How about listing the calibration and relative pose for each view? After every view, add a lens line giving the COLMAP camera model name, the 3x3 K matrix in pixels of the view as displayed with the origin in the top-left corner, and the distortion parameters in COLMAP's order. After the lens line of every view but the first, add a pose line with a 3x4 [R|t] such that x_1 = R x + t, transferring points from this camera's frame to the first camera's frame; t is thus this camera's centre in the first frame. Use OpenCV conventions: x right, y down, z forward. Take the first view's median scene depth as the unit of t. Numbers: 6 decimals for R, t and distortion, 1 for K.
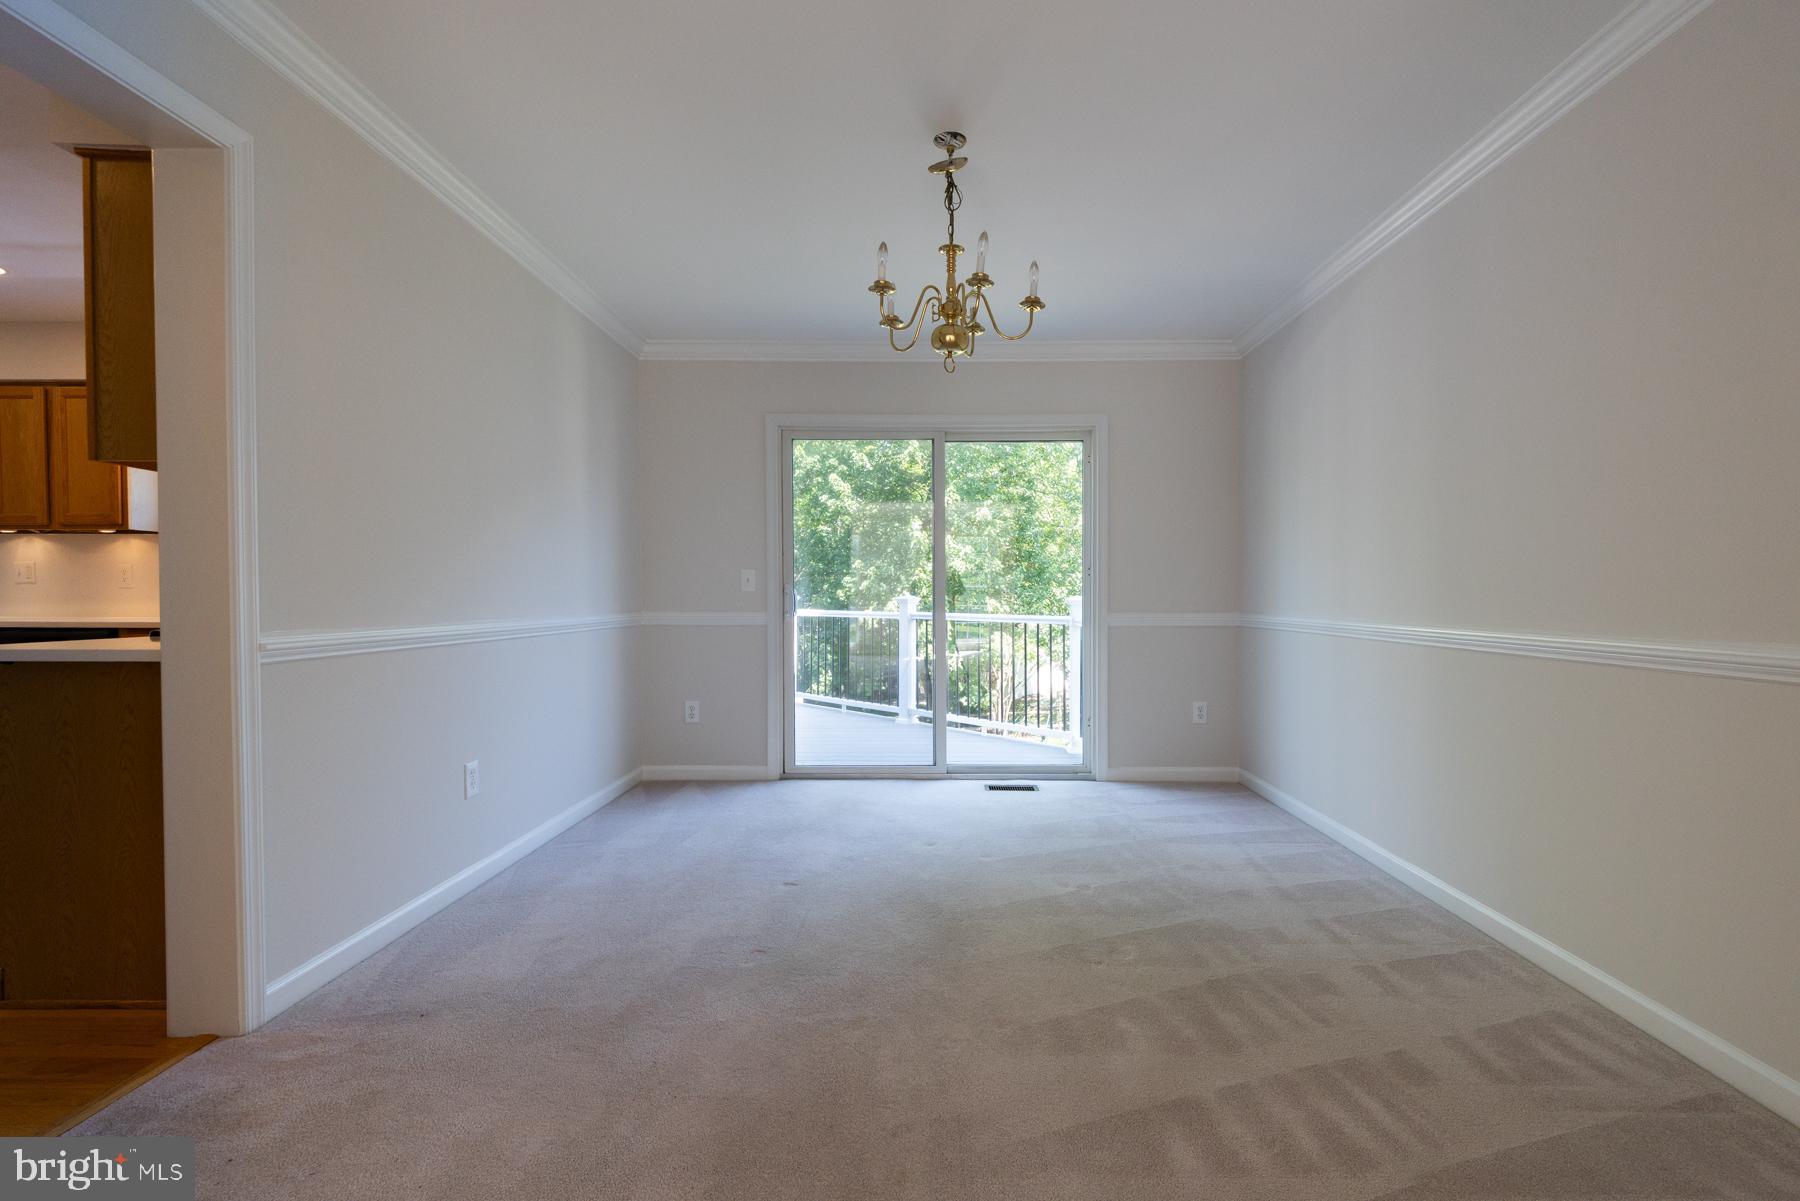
lens RADIAL K [[812.8, 0, 934.7], [0, 812.8, 602.3], [0, 0, 1]] dist [0.029400, -0.016366]
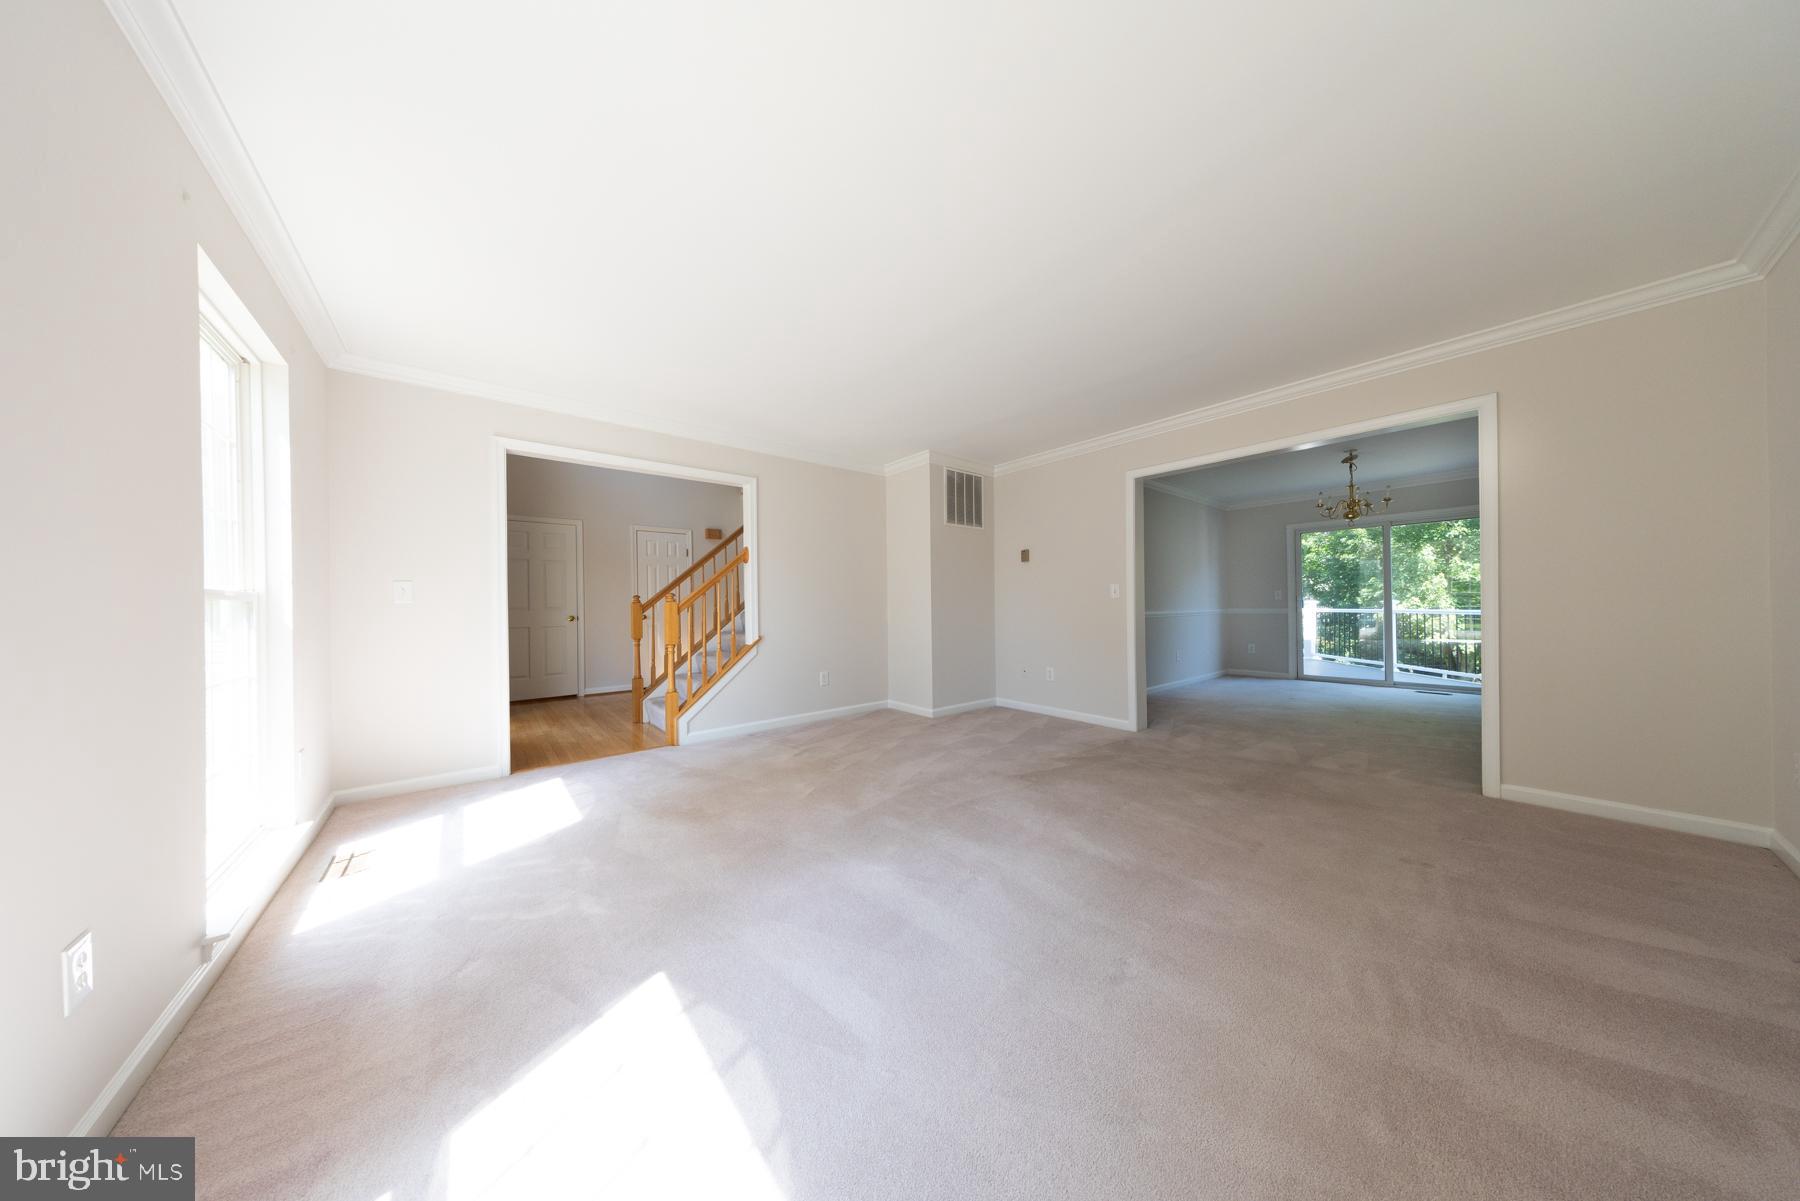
lens RADIAL K [[516.1, 0, 898.6], [0, 516.1, 602.0], [0, 0, 1]] dist [0.012577, -0.004335]
pose [[0.637915, -0.014899, -0.769963, 0.236050], [0.006043, 0.999879, -0.014342, 0.009322], [0.770083, 0.004496, 0.637927, -0.841012]]
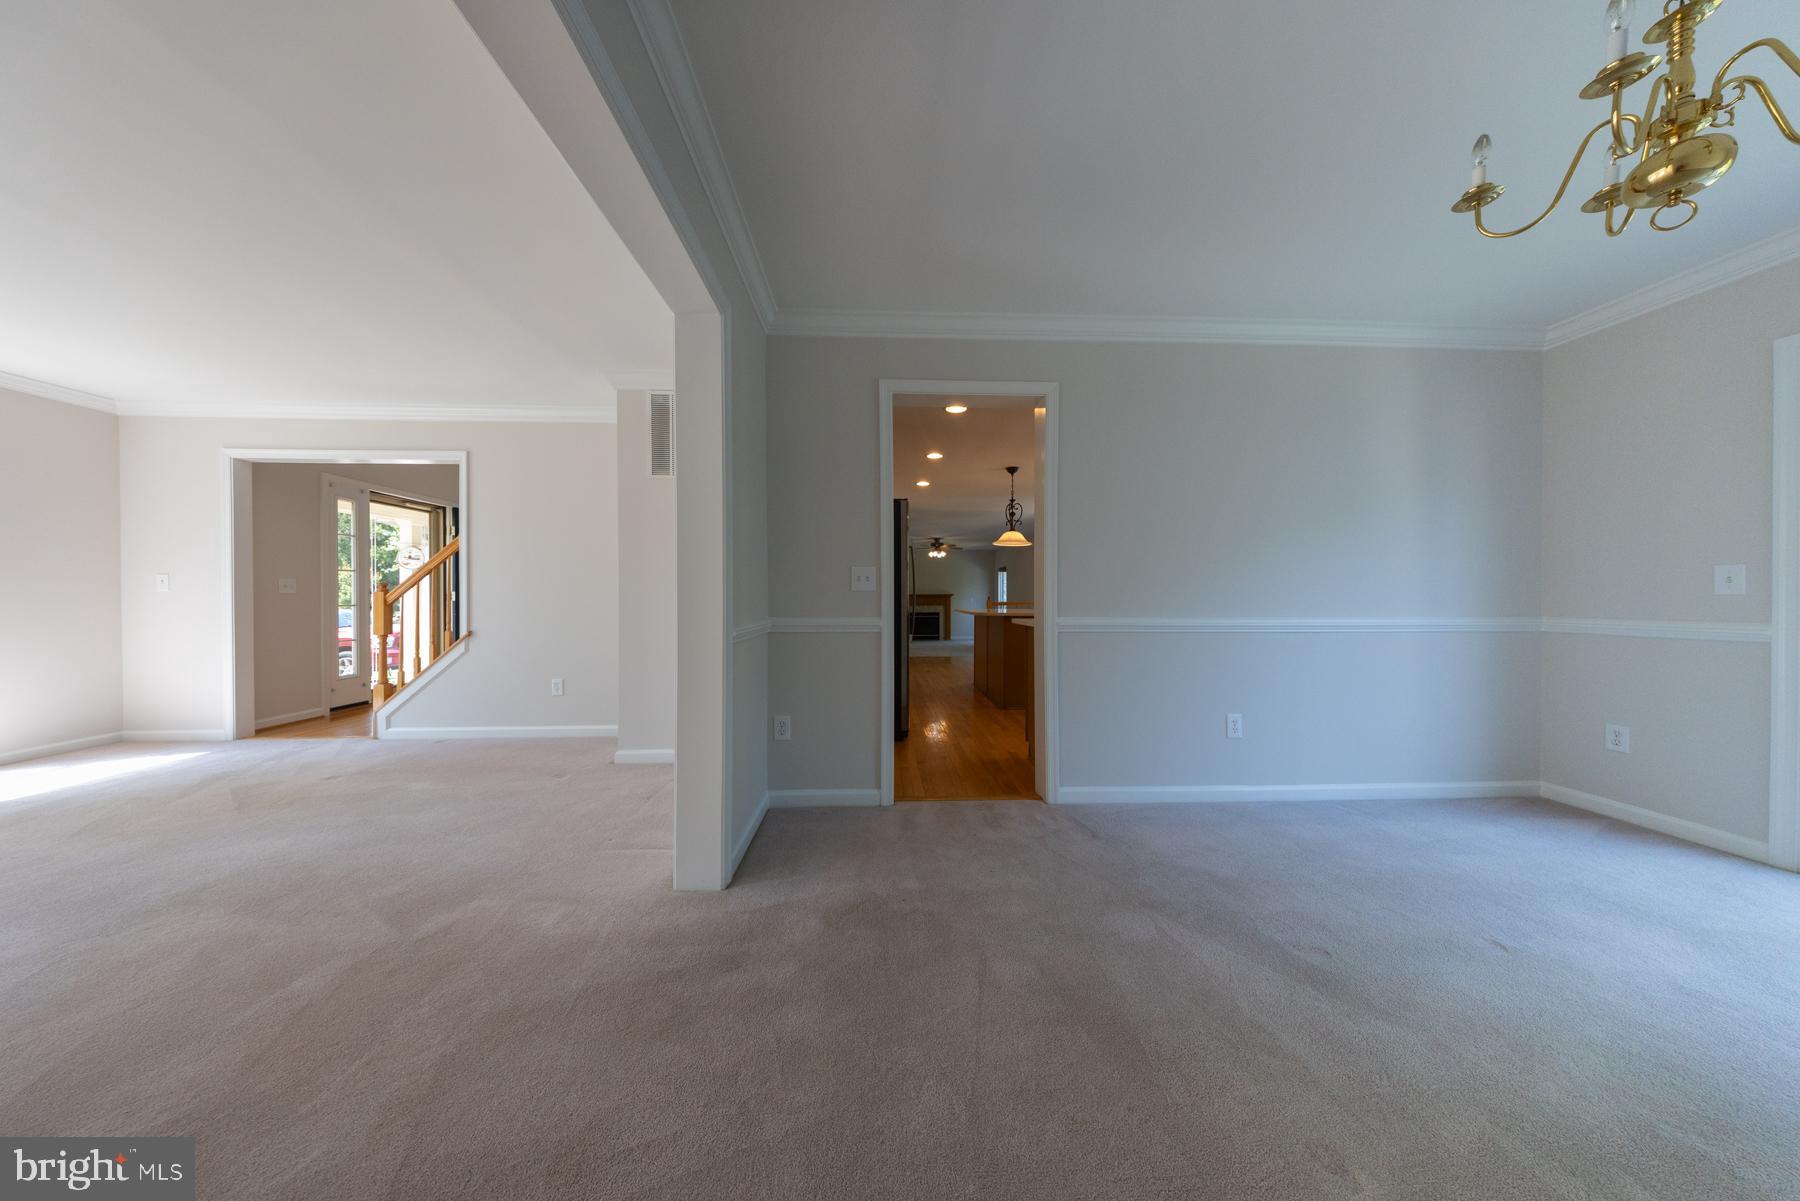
lens RADIAL K [[513.6, 0, 894.5], [0, 513.6, 600.4], [0, 0, 1]] dist [0.000057, -0.000108]
pose [[0.044037, 0.002056, -0.999028, 0.204653], [-0.010426, 0.999944, 0.001598, -0.001202], [0.998976, 0.010345, 0.044056, 0.228356]]
